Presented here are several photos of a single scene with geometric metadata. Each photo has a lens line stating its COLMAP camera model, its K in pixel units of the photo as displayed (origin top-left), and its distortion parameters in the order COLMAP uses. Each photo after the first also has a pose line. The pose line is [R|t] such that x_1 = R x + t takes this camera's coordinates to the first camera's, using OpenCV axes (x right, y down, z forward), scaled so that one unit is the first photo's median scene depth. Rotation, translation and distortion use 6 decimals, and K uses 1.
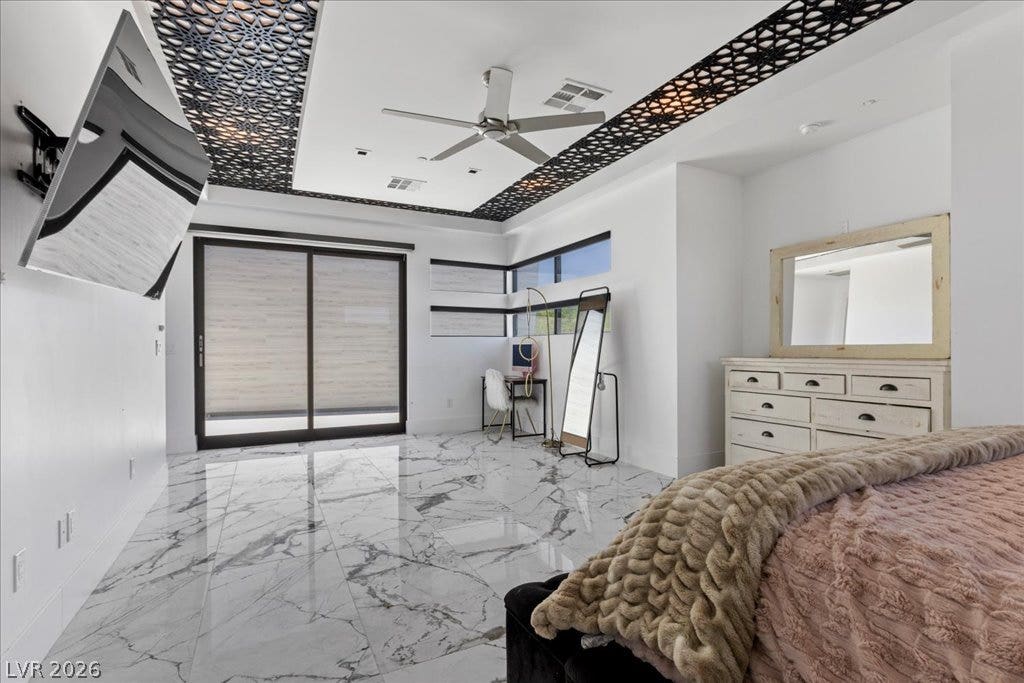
lens RADIAL K [[471.6, 0, 506.4], [0, 471.6, 343.4], [0, 0, 1]] dist [0.000739, 0.000236]
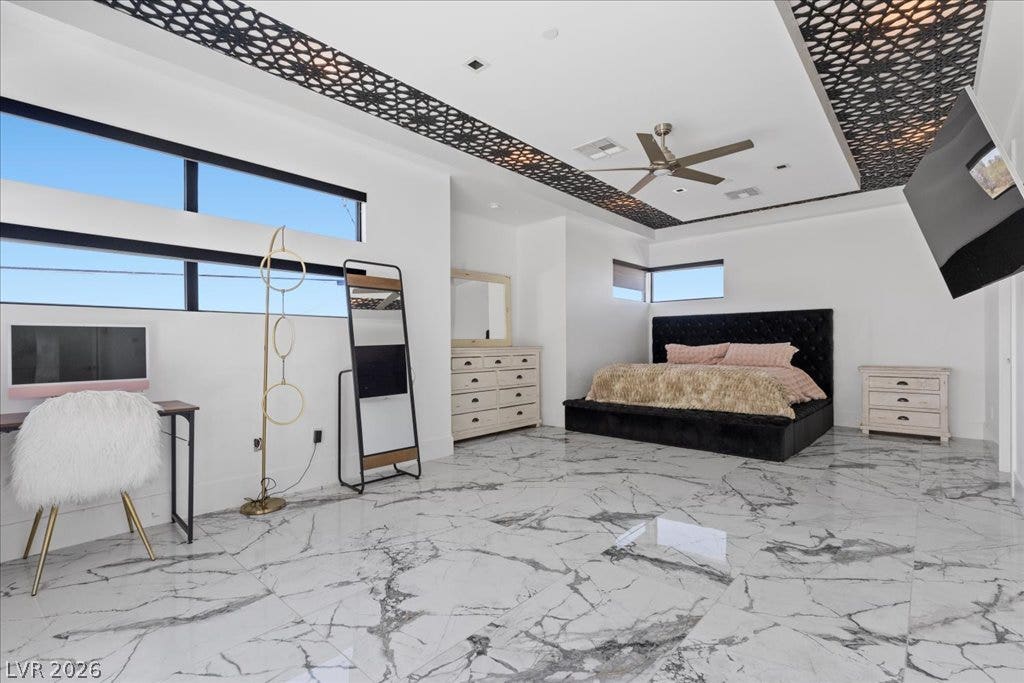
lens RADIAL K [[471.6, 0, 506.9], [0, 471.6, 346.9], [0, 0, 1]] dist [0.000739, 0.000236]
pose [[-0.349795, 0.005220, 0.936812, -1.005393], [-0.001391, 0.999980, -0.006092, 0.046660], [-0.936825, -0.003434, -0.349781, 1.723463]]
